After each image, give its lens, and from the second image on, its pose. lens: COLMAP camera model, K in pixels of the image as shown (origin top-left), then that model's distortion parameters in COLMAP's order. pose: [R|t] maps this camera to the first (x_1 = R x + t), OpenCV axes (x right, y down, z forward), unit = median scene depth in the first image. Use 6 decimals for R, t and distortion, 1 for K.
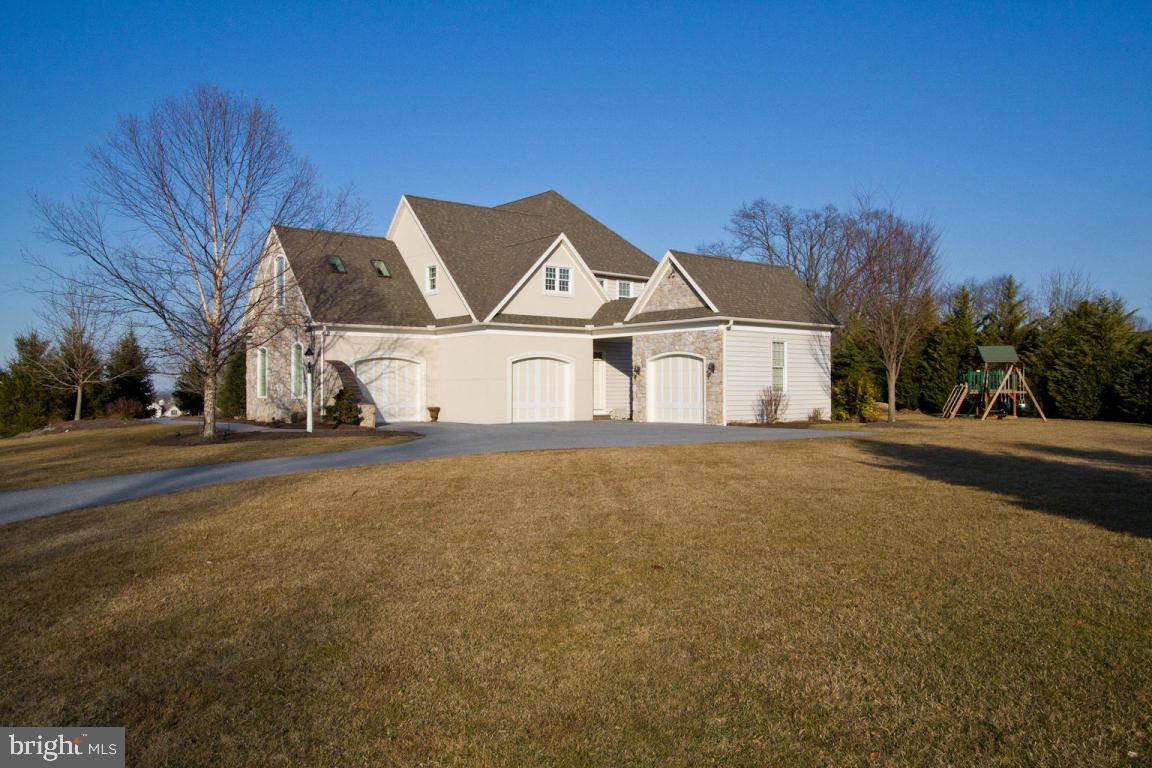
lens RADIAL K [[904.0, 0, 585.5], [0, 904.0, 380.7], [0, 0, 1]] dist [0.009774, 0.002240]
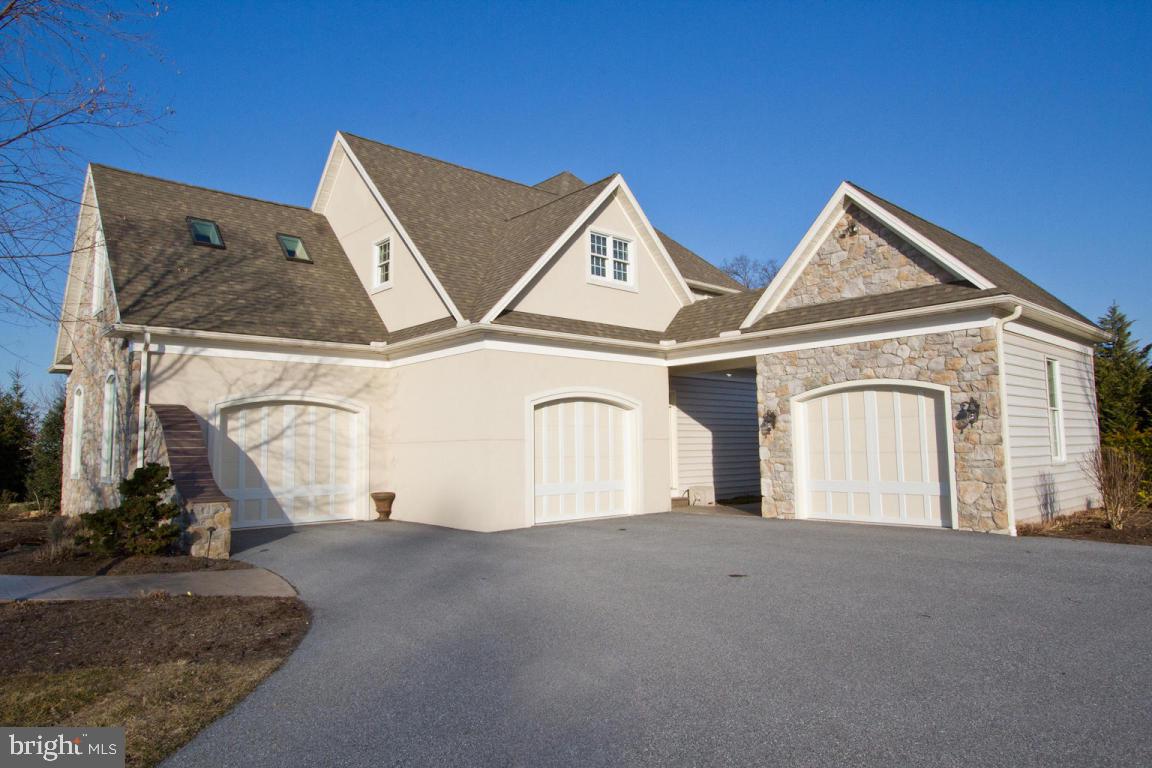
lens RADIAL K [[696.9, 0, 569.0], [0, 696.9, 384.9], [0, 0, 1]] dist [-0.004820, -0.000009]
pose [[0.998793, -0.007959, 0.048469, -0.077899], [0.011820, 0.996733, -0.079896, -0.000580], [-0.047675, 0.080373, 0.995624, 0.585258]]
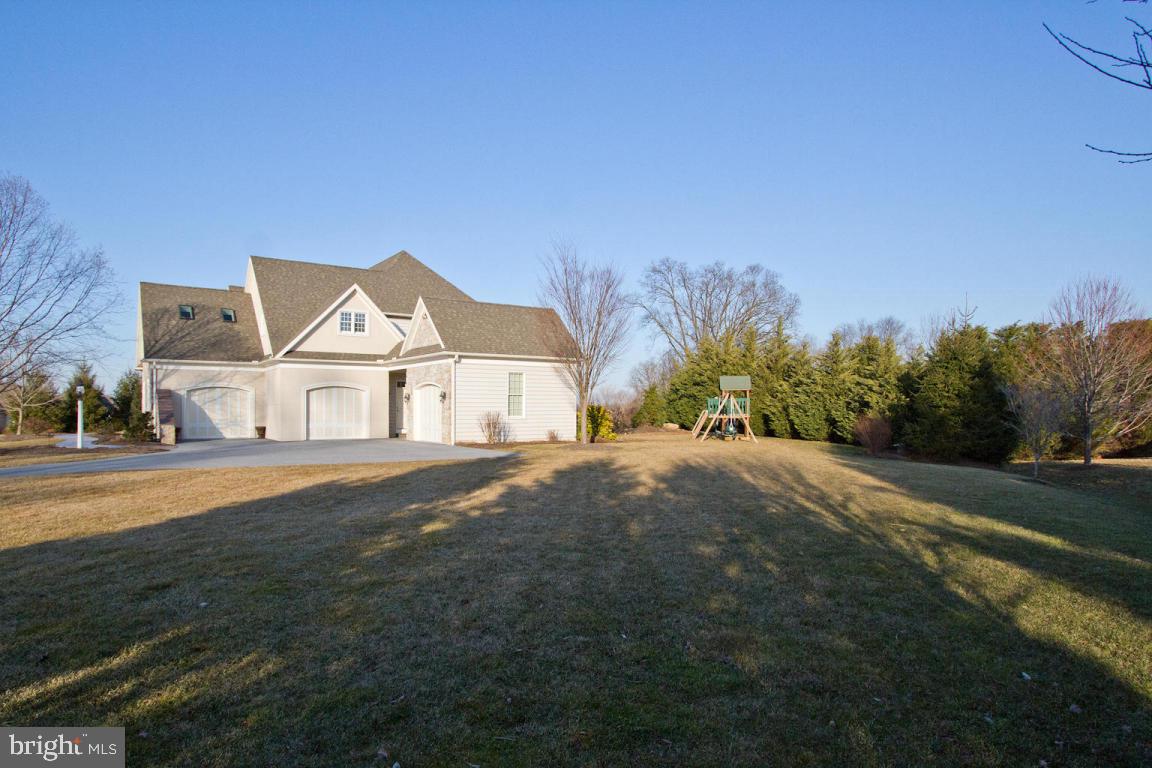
lens RADIAL K [[675.8, 0, 567.2], [0, 675.8, 395.2], [0, 0, 1]] dist [-0.006896, -0.000006]
pose [[0.994216, 0.000316, -0.107397, 0.353813], [-0.001216, 0.999965, -0.008317, -0.006840], [0.107390, 0.008399, 0.994181, 0.131588]]
